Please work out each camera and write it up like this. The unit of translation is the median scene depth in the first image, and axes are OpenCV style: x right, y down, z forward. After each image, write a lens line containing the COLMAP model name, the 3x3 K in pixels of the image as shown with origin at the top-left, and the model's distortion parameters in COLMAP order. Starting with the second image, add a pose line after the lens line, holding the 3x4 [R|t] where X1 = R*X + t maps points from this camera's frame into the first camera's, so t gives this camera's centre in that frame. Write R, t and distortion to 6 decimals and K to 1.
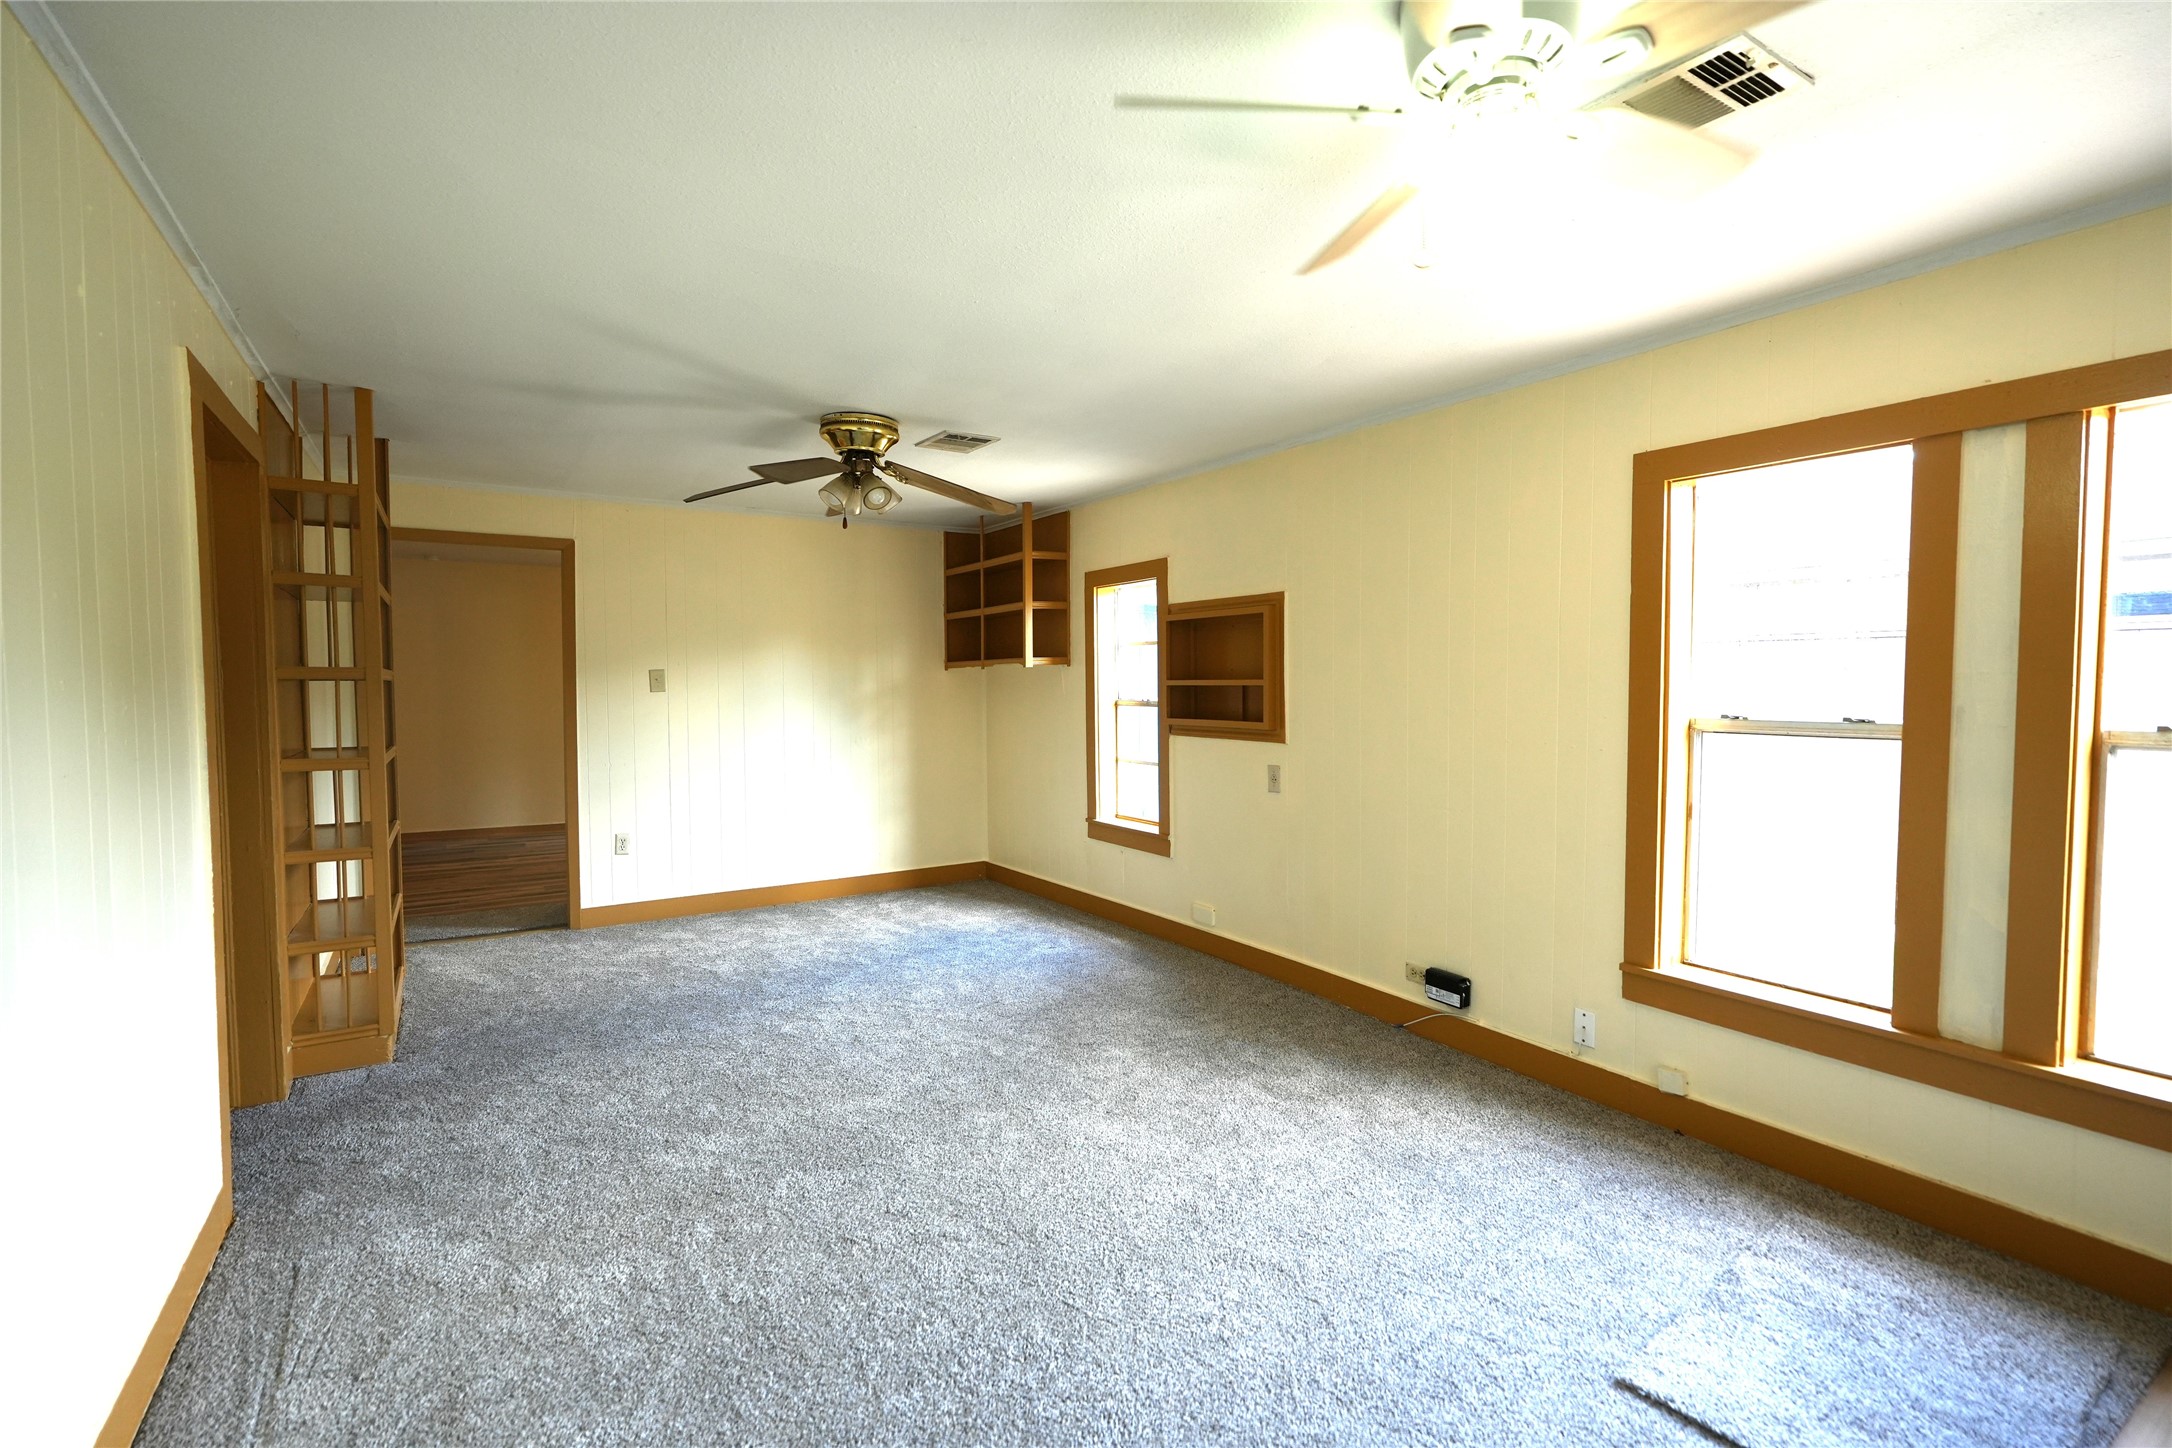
lens RADIAL K [[984.5, 0, 1100.0], [0, 984.5, 725.9], [0, 0, 1]] dist [-0.003559, 0.002991]
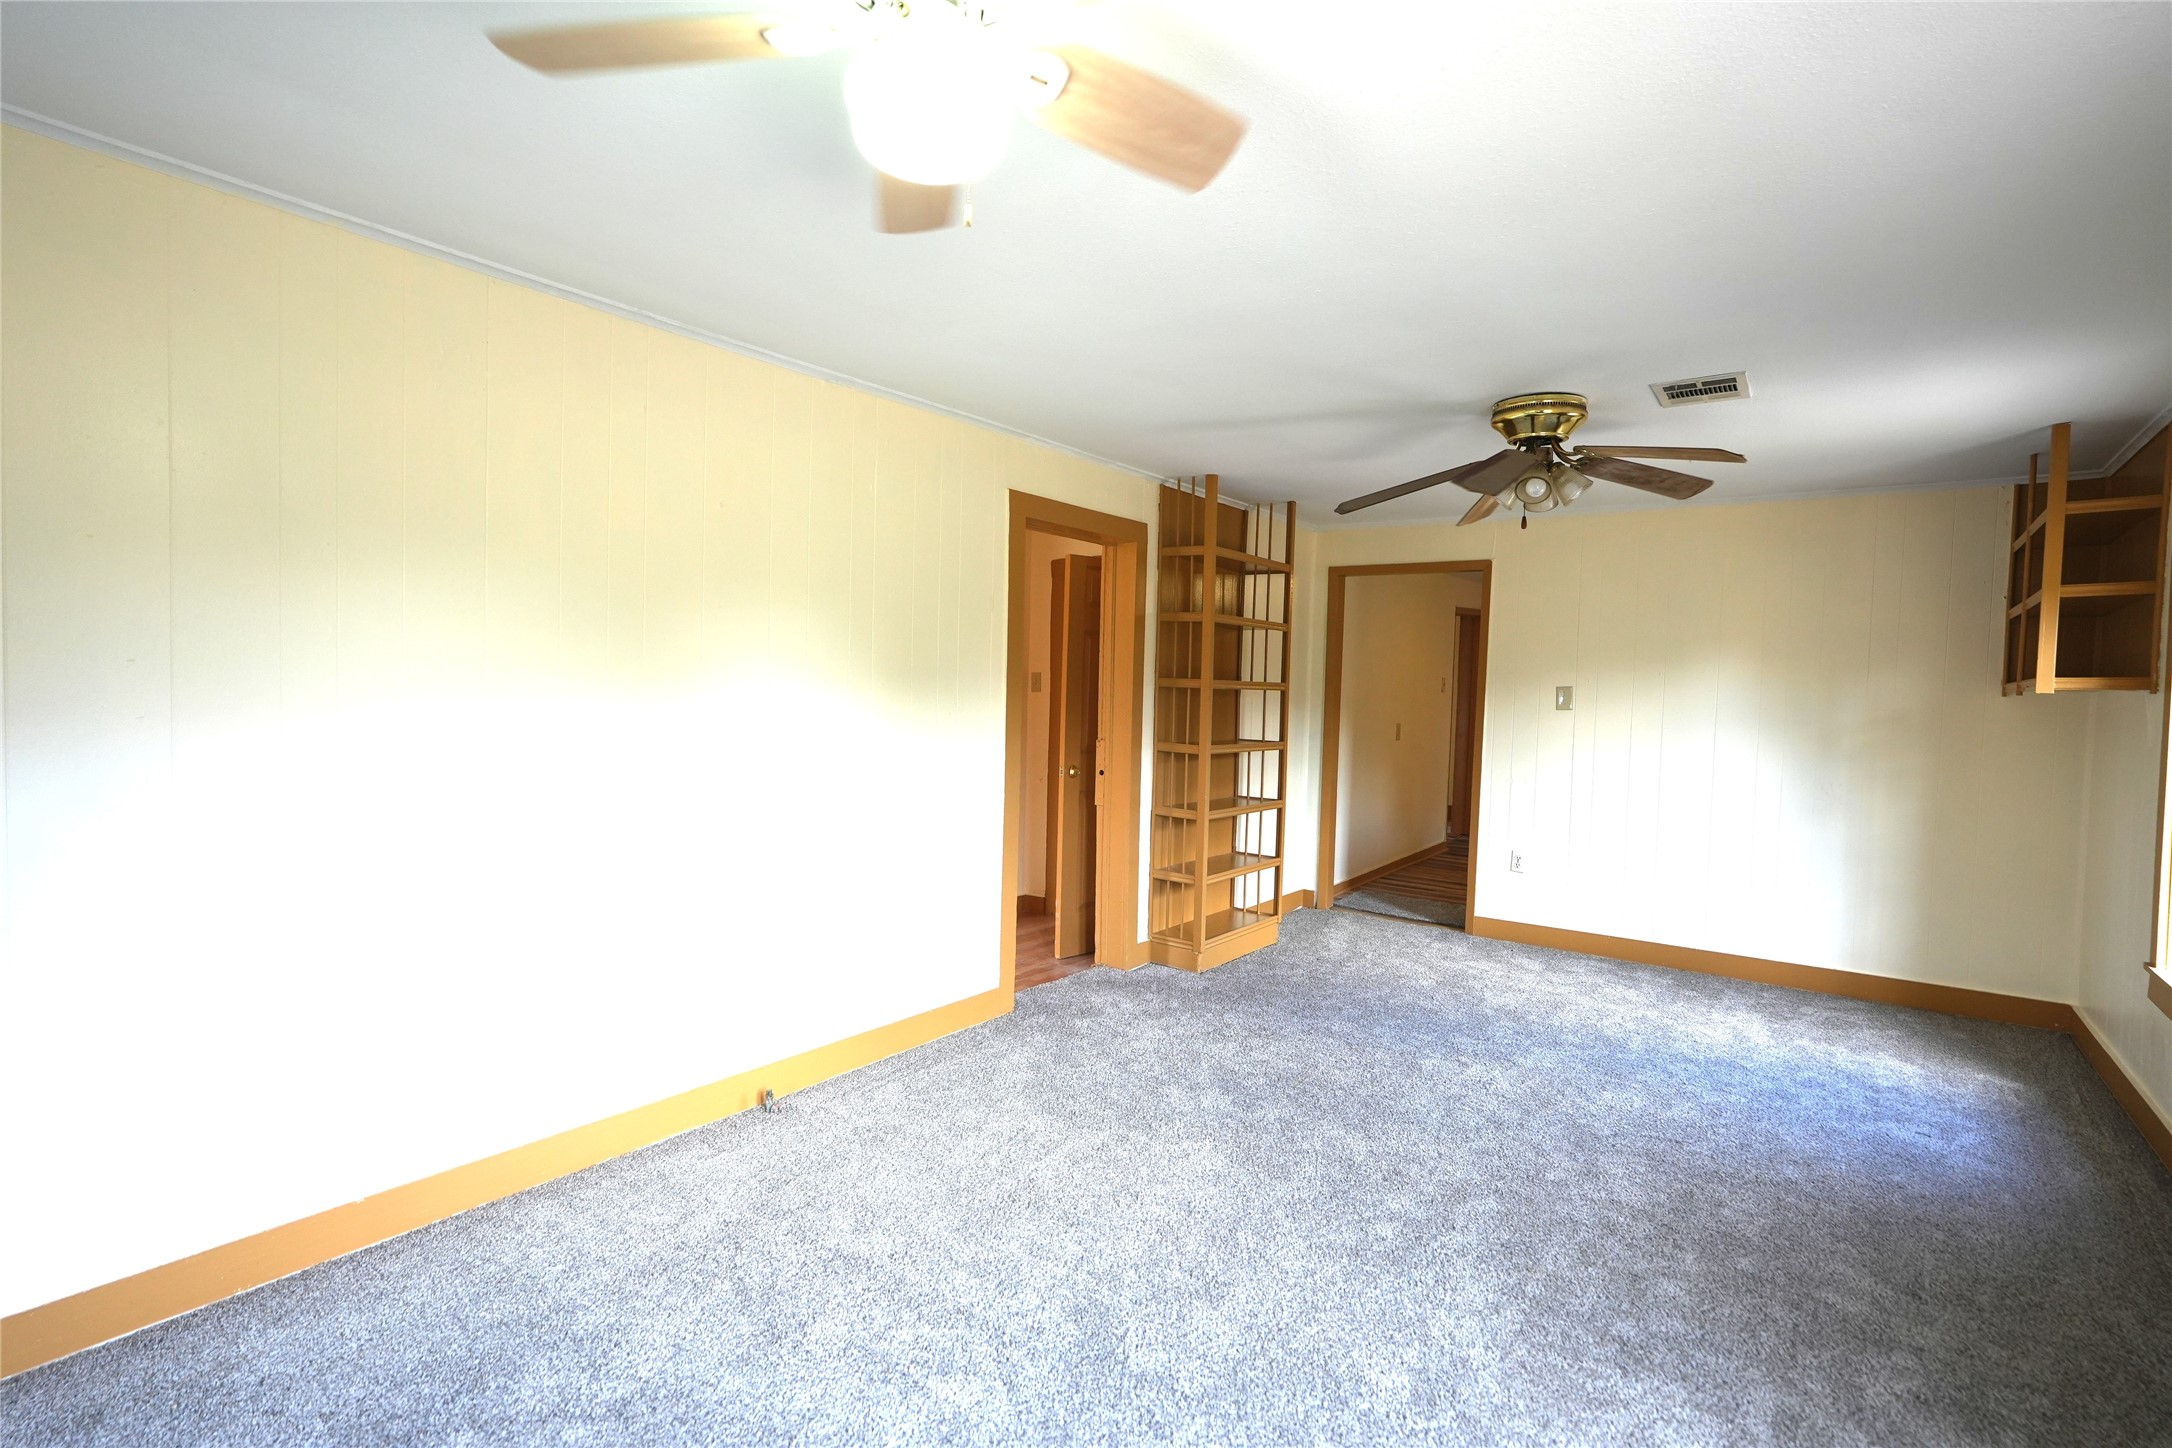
lens RADIAL K [[1047.2, 0, 1097.6], [0, 1047.2, 724.1], [0, 0, 1]] dist [-0.001966, 0.001618]
pose [[0.333635, 0.048341, -0.941462, 0.457352], [-0.071465, 0.997108, 0.025873, -0.019692], [0.939990, 0.058649, 0.336124, 0.300813]]
